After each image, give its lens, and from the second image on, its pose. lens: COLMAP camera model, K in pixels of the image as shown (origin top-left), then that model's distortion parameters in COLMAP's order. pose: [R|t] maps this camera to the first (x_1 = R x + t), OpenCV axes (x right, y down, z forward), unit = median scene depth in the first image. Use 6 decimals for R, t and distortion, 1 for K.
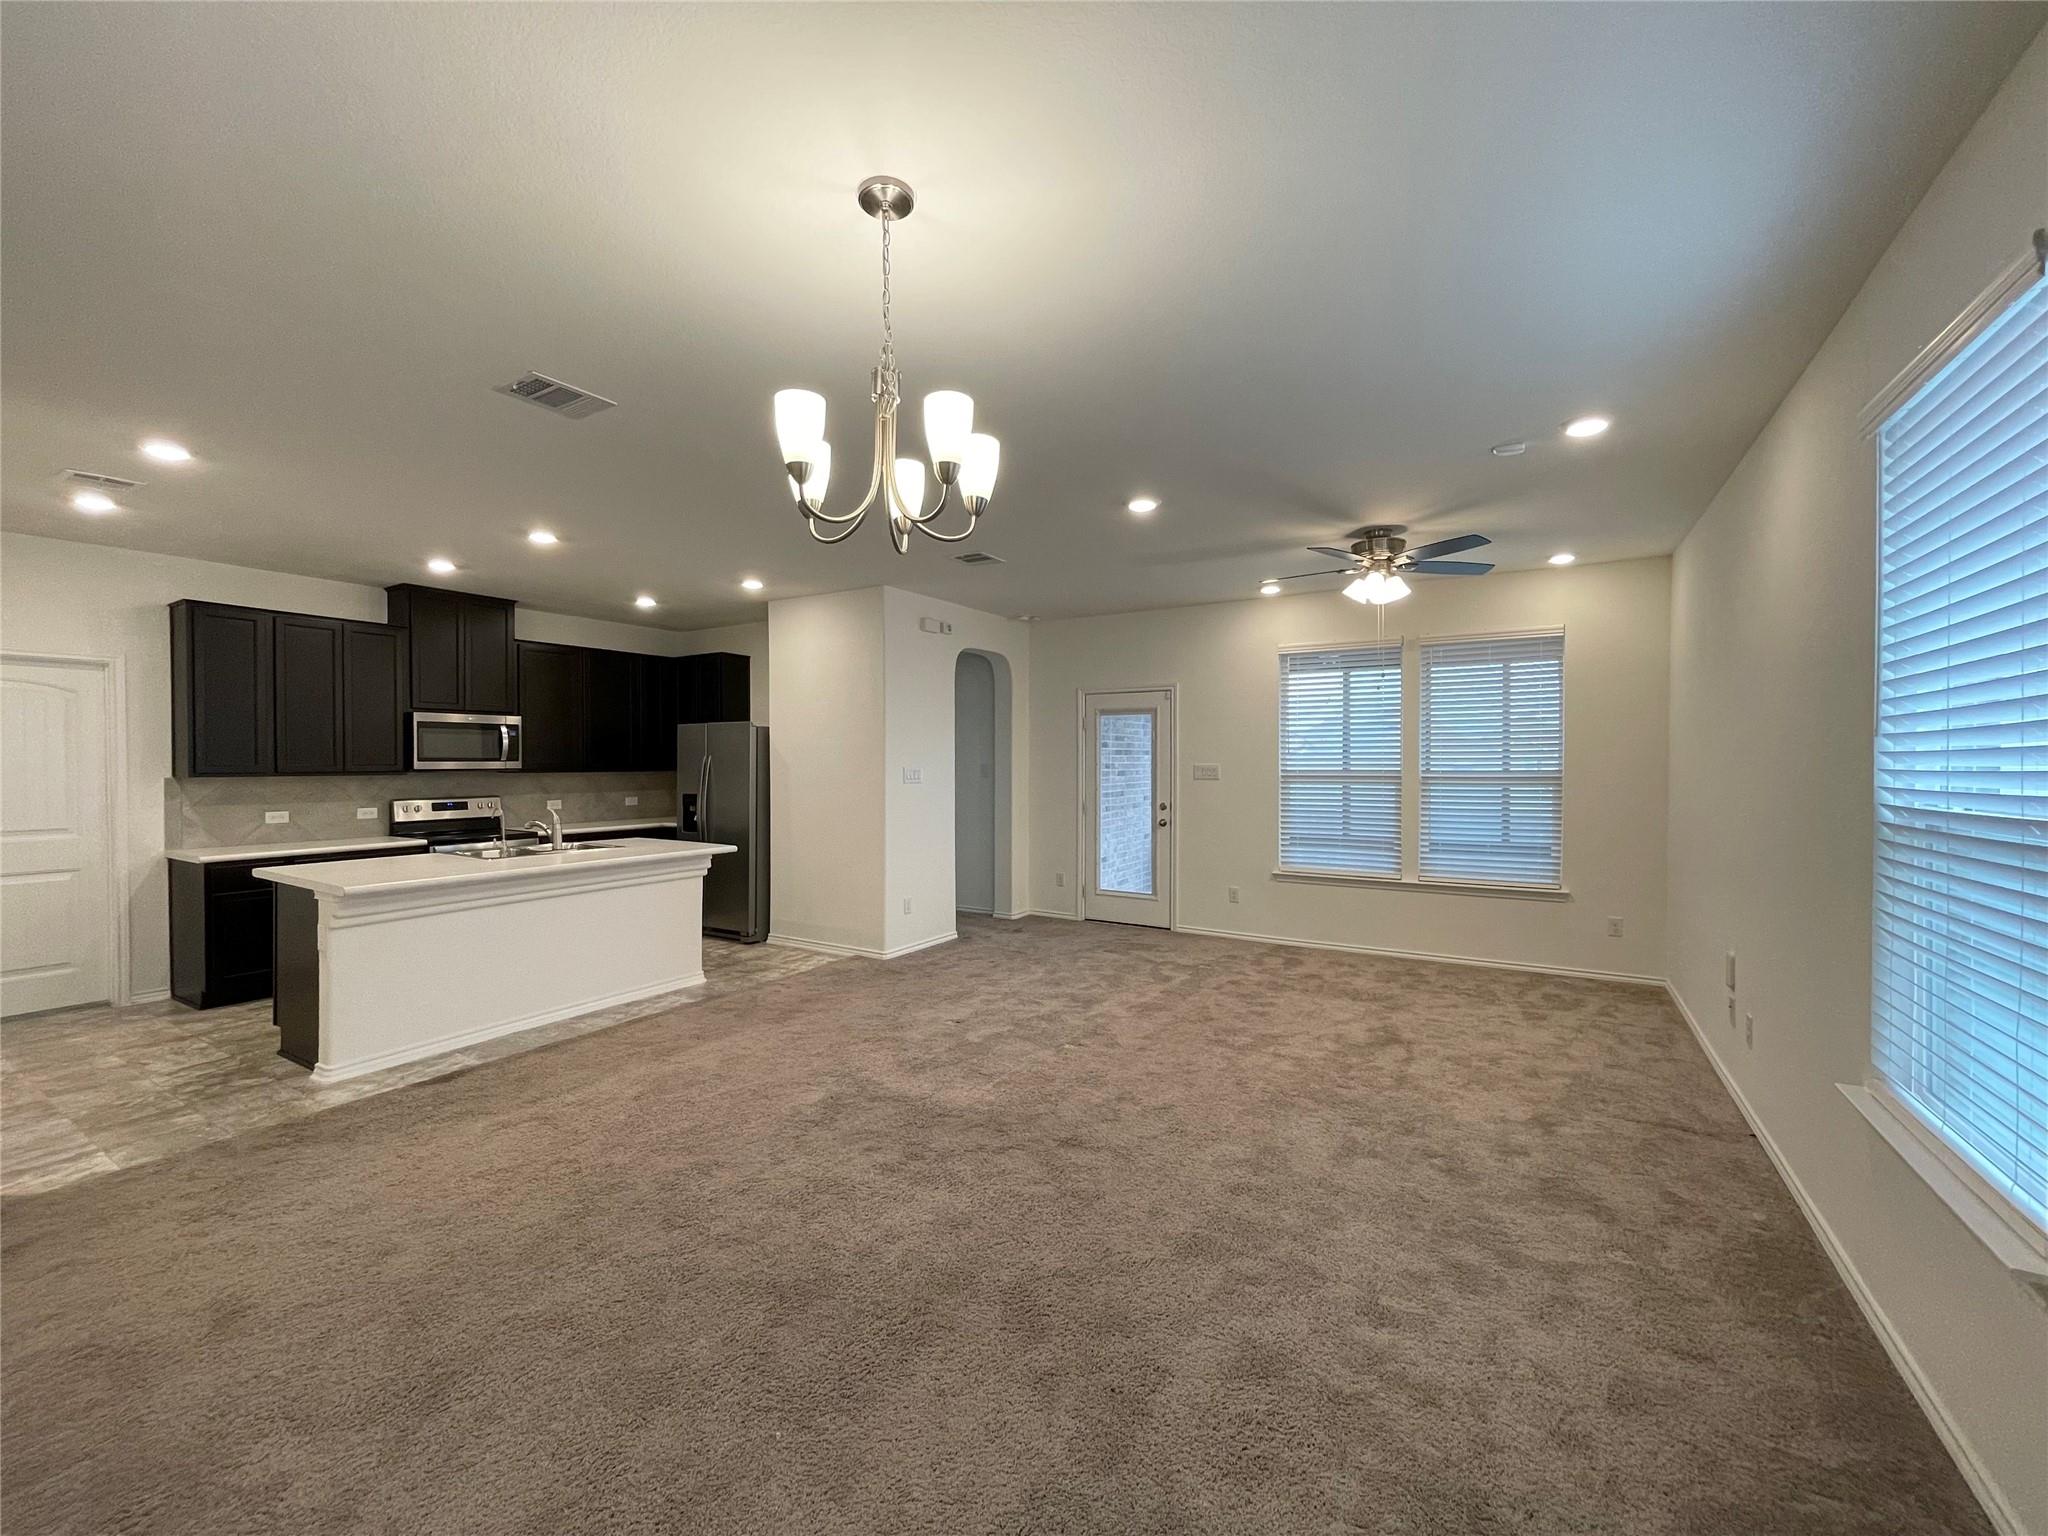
lens RADIAL K [[829.3, 0, 1011.8], [0, 829.3, 766.1], [0, 0, 1]] dist [-0.003484, 0.000761]
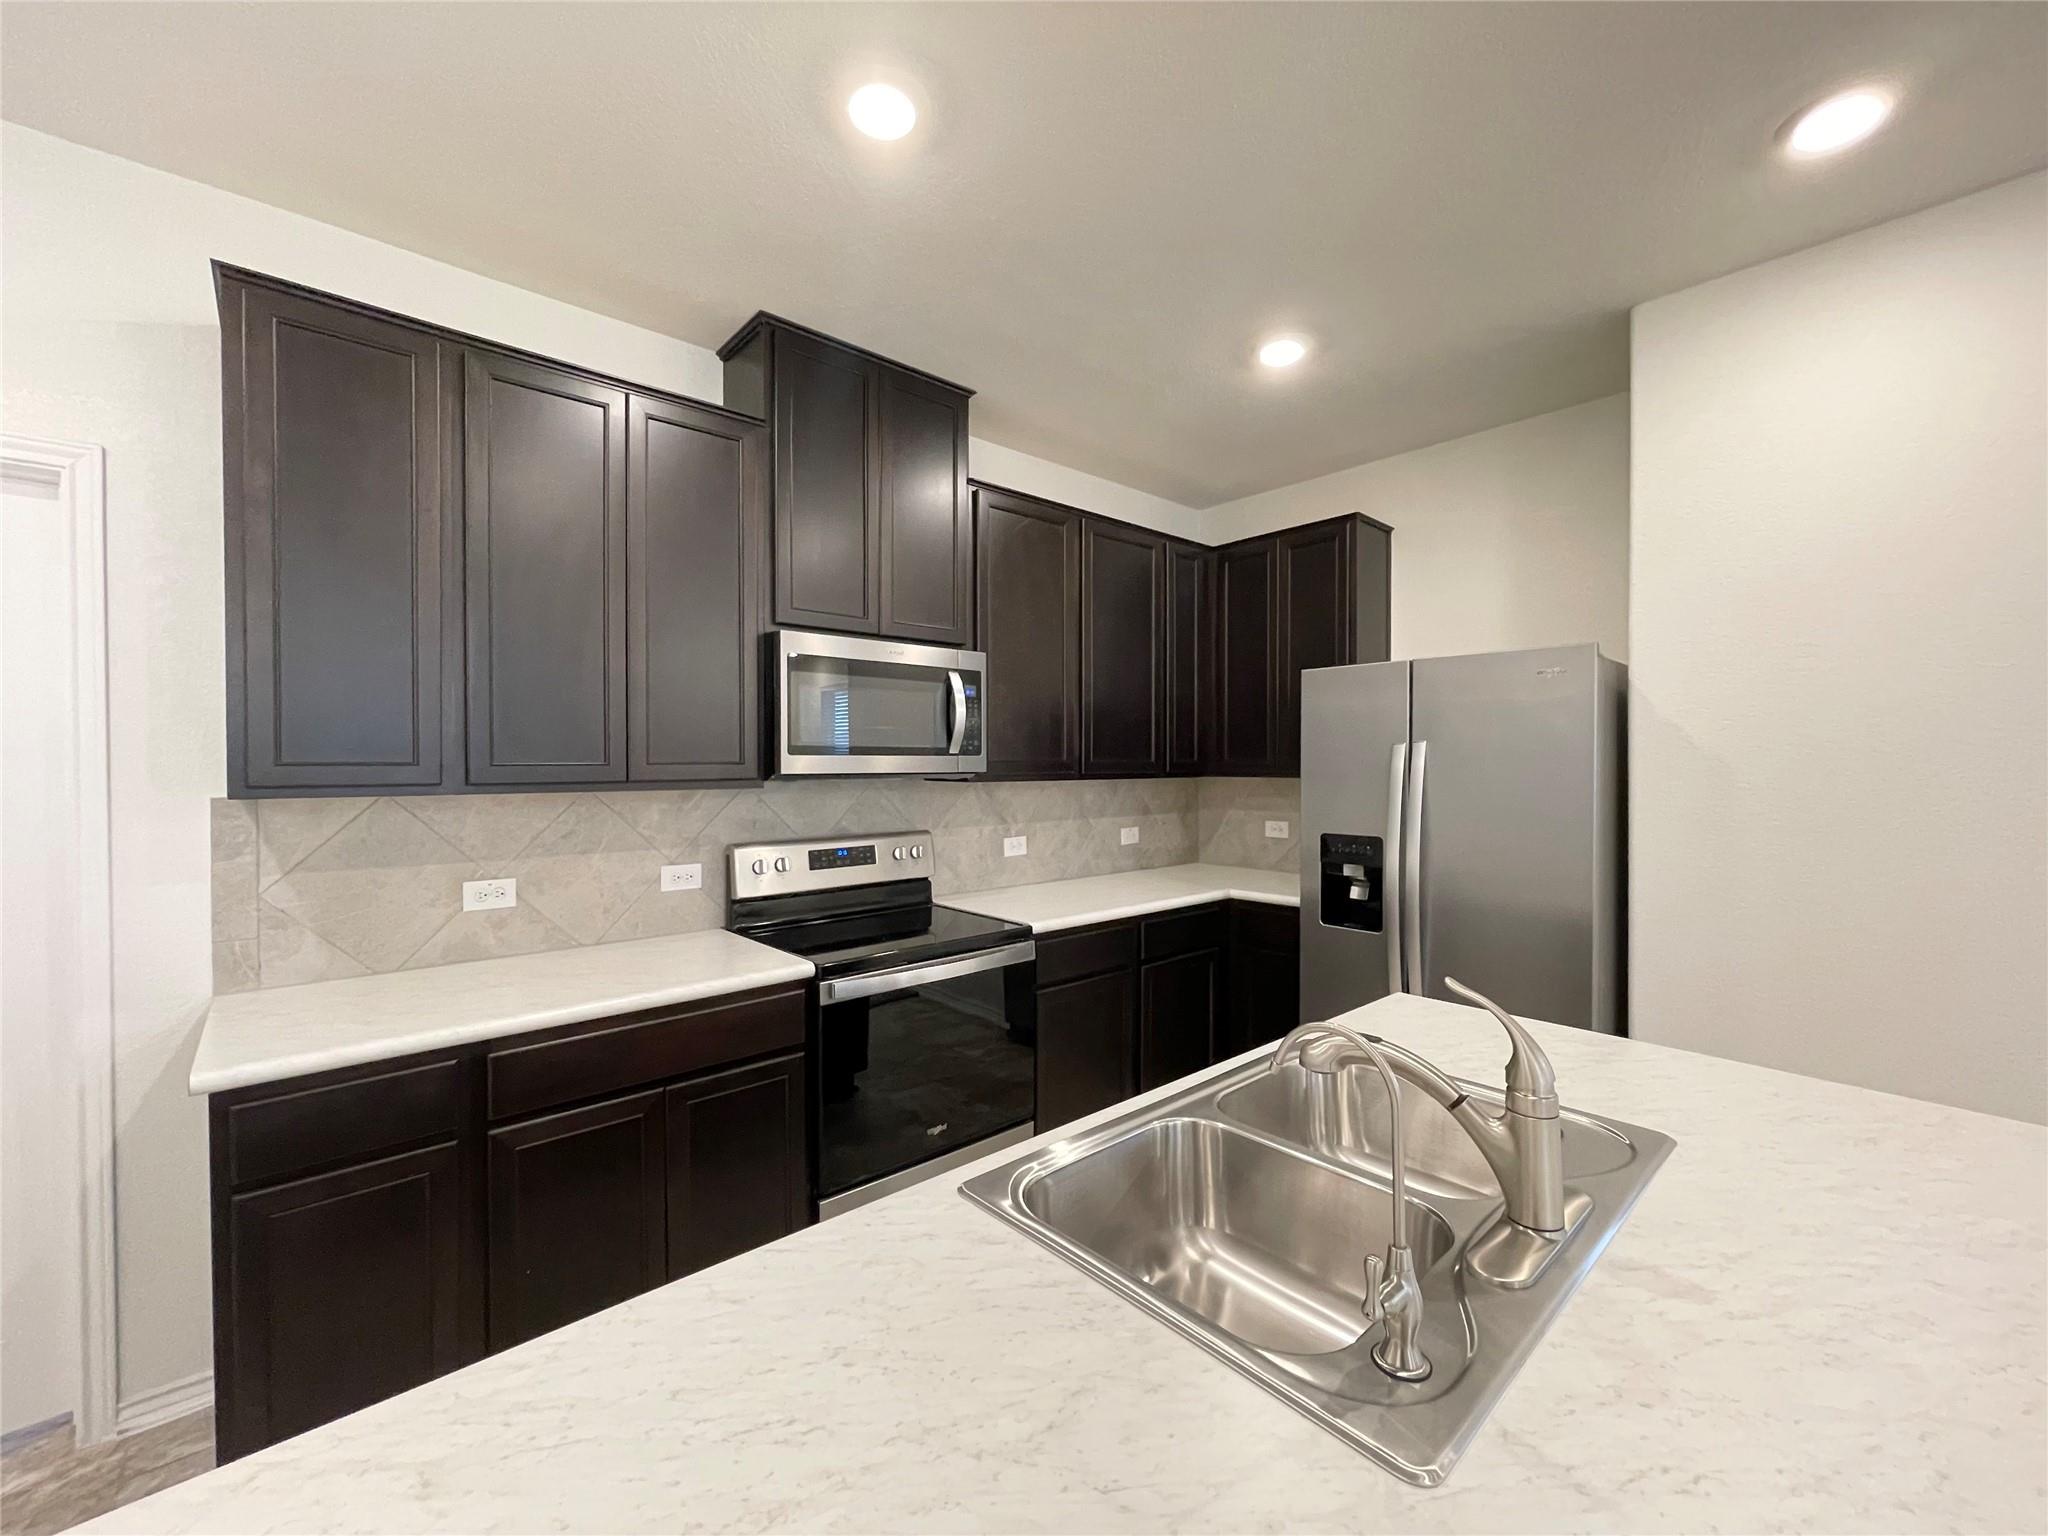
lens RADIAL K [[829.3, 0, 1009.7], [0, 829.3, 766.0], [0, 0, 1]] dist [-0.003484, 0.000761]
pose [[0.957468, 0.005176, -0.288494, -0.480541], [-0.003880, 0.999980, 0.005064, -0.002824], [0.288514, -0.003730, 0.957468, 0.622242]]
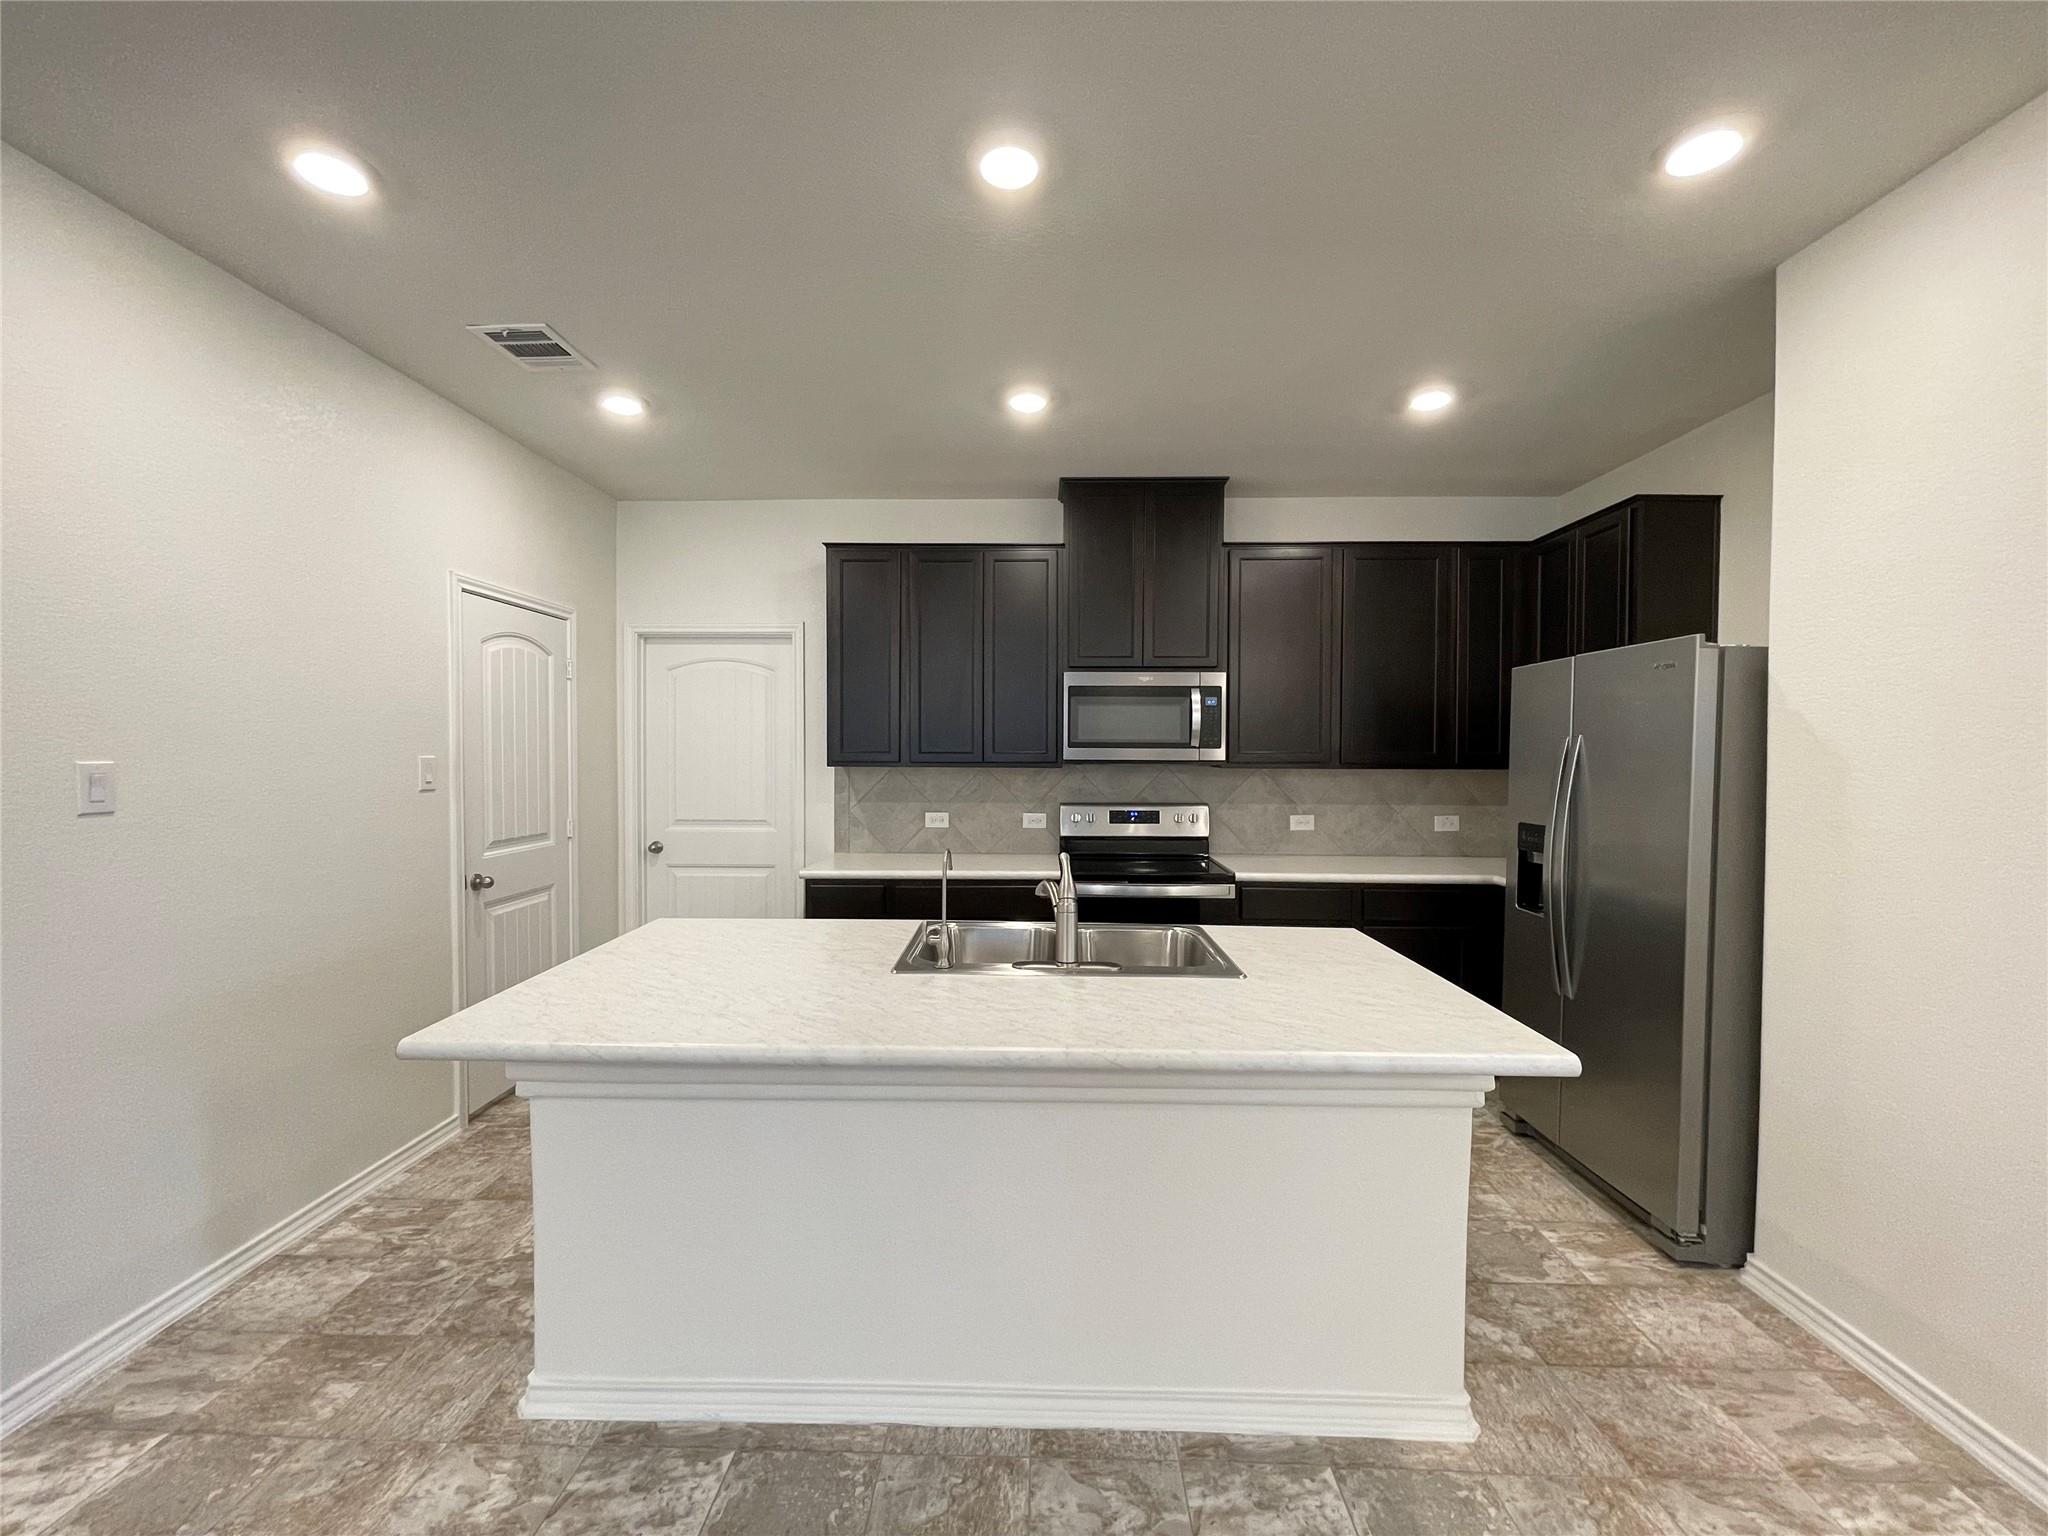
lens RADIAL K [[829.3, 0, 1020.0], [0, 829.3, 767.8], [0, 0, 1]] dist [-0.003484, 0.000761]
pose [[0.501521, 0.022531, -0.864852, -0.165979], [-0.009112, 0.999743, 0.020761, -0.003190], [0.865097, -0.002531, 0.501598, 0.612923]]
